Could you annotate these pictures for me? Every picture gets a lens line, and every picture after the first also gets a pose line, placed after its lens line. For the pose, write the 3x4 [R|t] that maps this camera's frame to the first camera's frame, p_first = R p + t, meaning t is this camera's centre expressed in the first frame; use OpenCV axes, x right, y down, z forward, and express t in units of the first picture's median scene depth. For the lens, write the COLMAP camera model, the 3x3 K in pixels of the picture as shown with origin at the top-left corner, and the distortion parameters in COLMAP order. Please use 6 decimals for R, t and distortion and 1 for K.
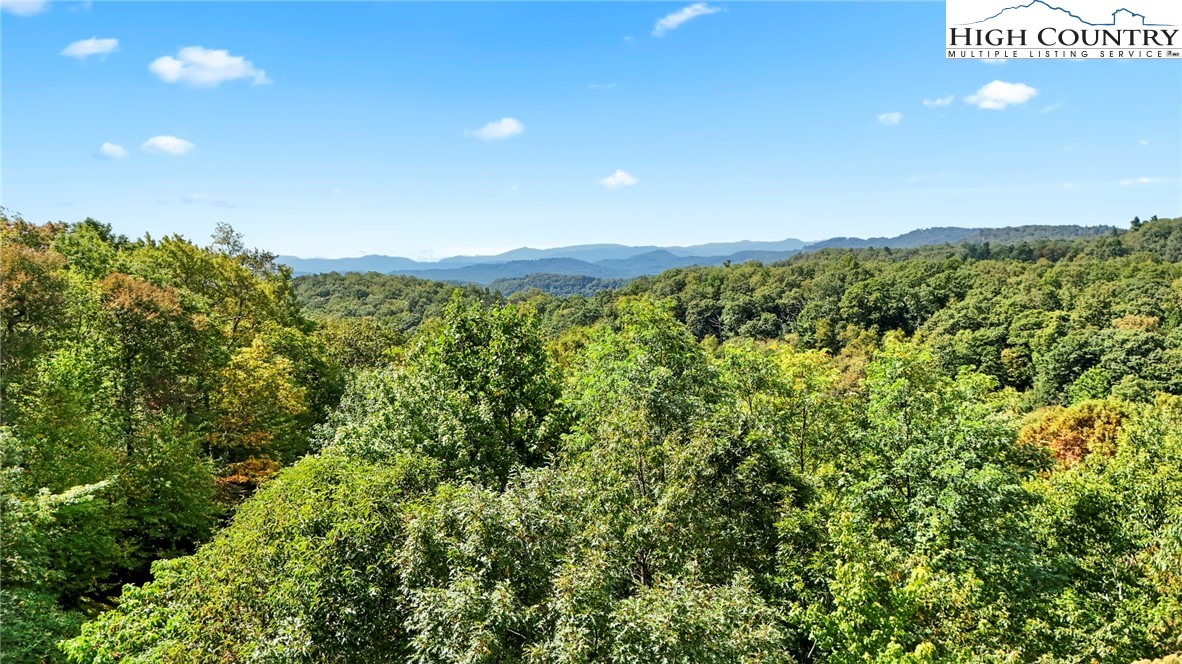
lens RADIAL K [[860.7, 0, 585.7], [0, 860.7, 338.1], [0, 0, 1]] dist [0.061383, -0.061218]
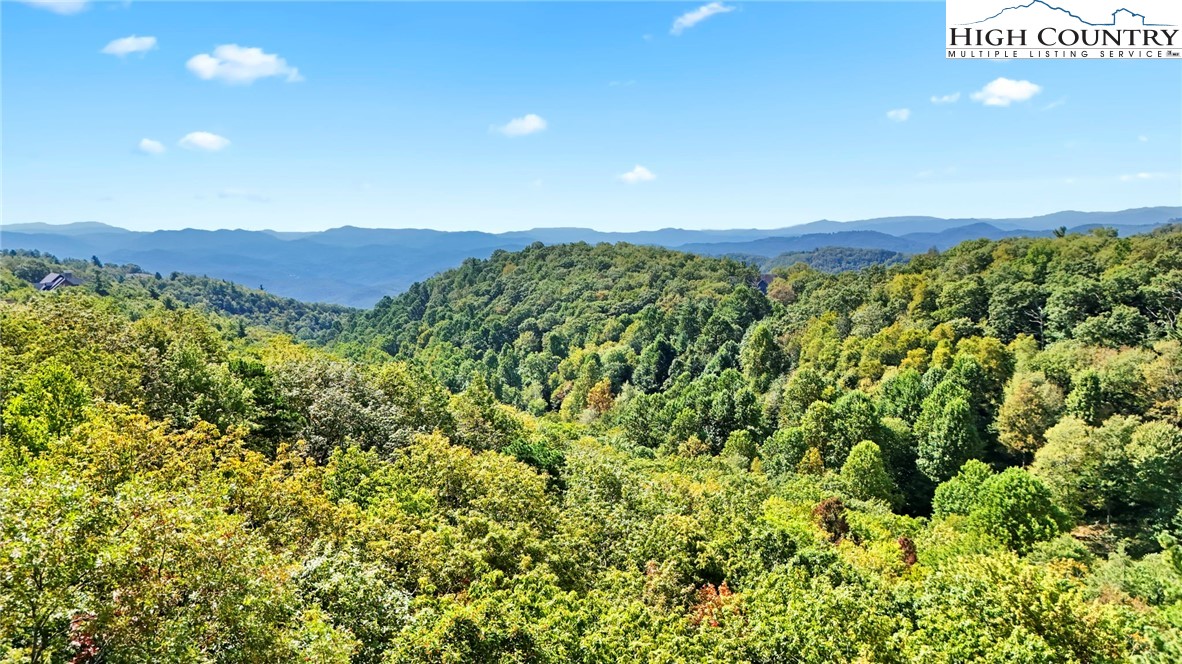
lens RADIAL K [[860.7, 0, 585.5], [0, 860.7, 329.9], [0, 0, 1]] dist [0.061383, -0.061218]
pose [[0.942829, 0.044431, -0.330302, 0.037130], [-0.037349, 0.998917, 0.027761, -0.011669], [0.331177, -0.013838, 0.943467, 0.196951]]
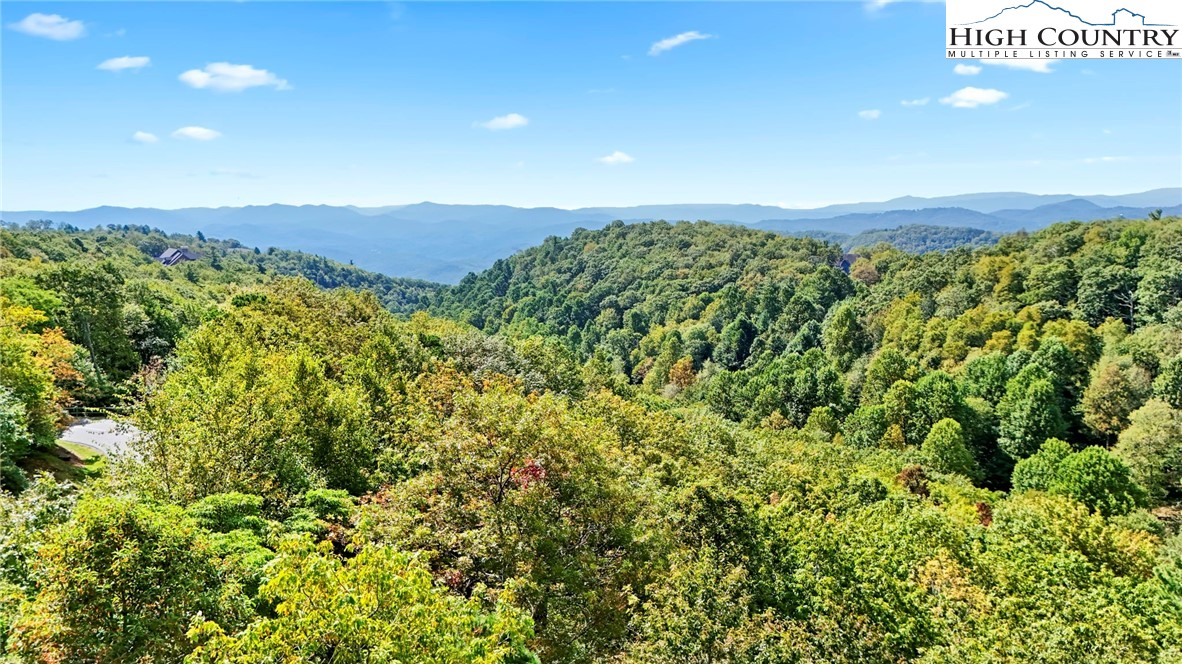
lens RADIAL K [[860.7, 0, 585.7], [0, 860.7, 331.4], [0, 0, 1]] dist [0.061383, -0.061218]
pose [[0.911083, 0.067737, -0.406620, 0.037808], [-0.047171, 0.997059, 0.060403, -0.013165], [0.409516, -0.035851, 0.911598, 0.163540]]
